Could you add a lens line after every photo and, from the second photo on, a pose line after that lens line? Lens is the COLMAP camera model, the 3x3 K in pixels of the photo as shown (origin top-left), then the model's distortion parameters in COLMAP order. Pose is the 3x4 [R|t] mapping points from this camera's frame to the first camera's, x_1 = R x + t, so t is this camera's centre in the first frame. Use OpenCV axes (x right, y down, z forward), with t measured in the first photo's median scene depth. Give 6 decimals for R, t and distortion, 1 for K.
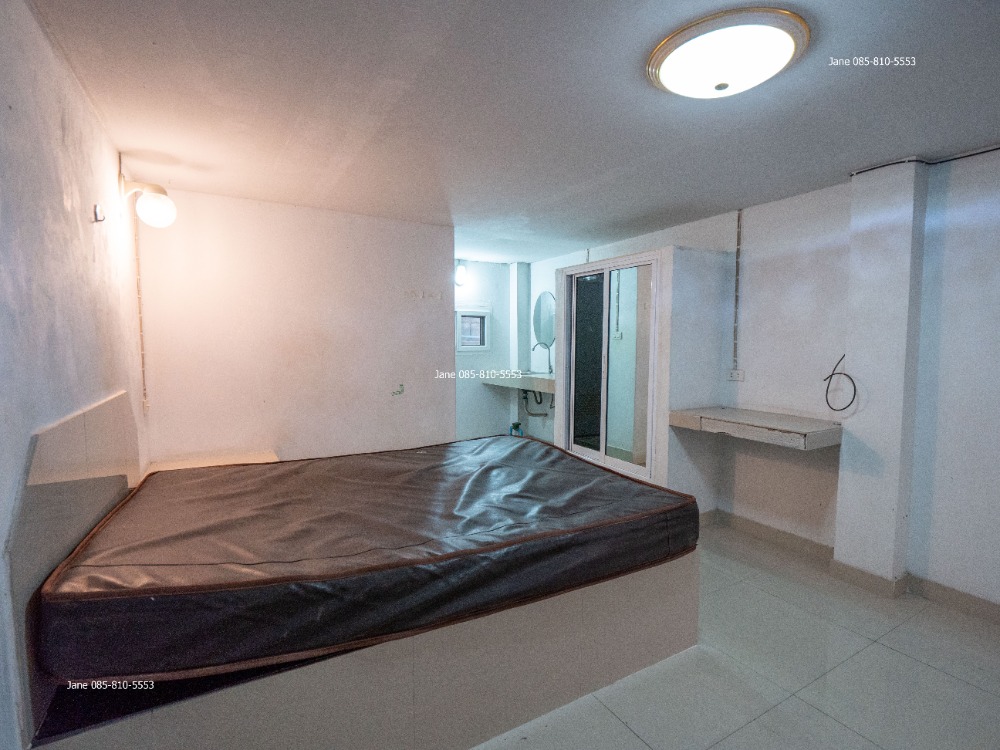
lens RADIAL K [[488.3, 0, 500.0], [0, 488.3, 375.0], [0, 0, 1]] dist [-0.002740, -0.000357]
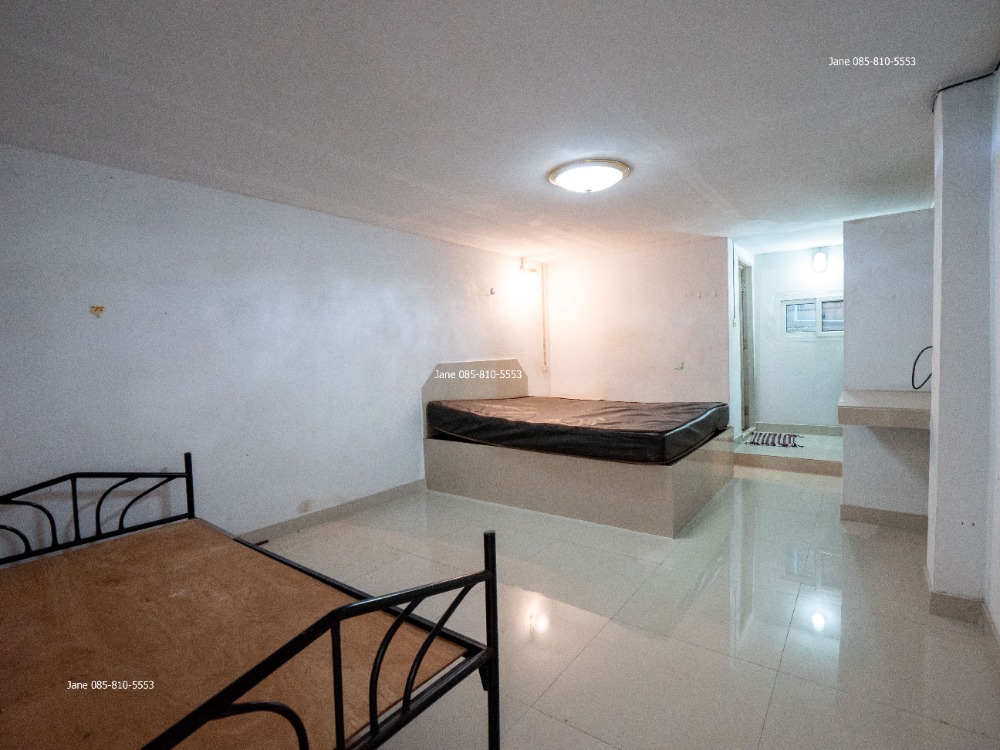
lens RADIAL K [[488.3, 0, 500.0], [0, 488.3, 375.0], [0, 0, 1]] dist [-0.002740, -0.000357]
pose [[0.410374, 0.036460, -0.911188, 1.740858], [-0.025993, 0.999262, 0.028277, 0.059320], [0.911547, 0.012080, 0.411019, -0.073883]]
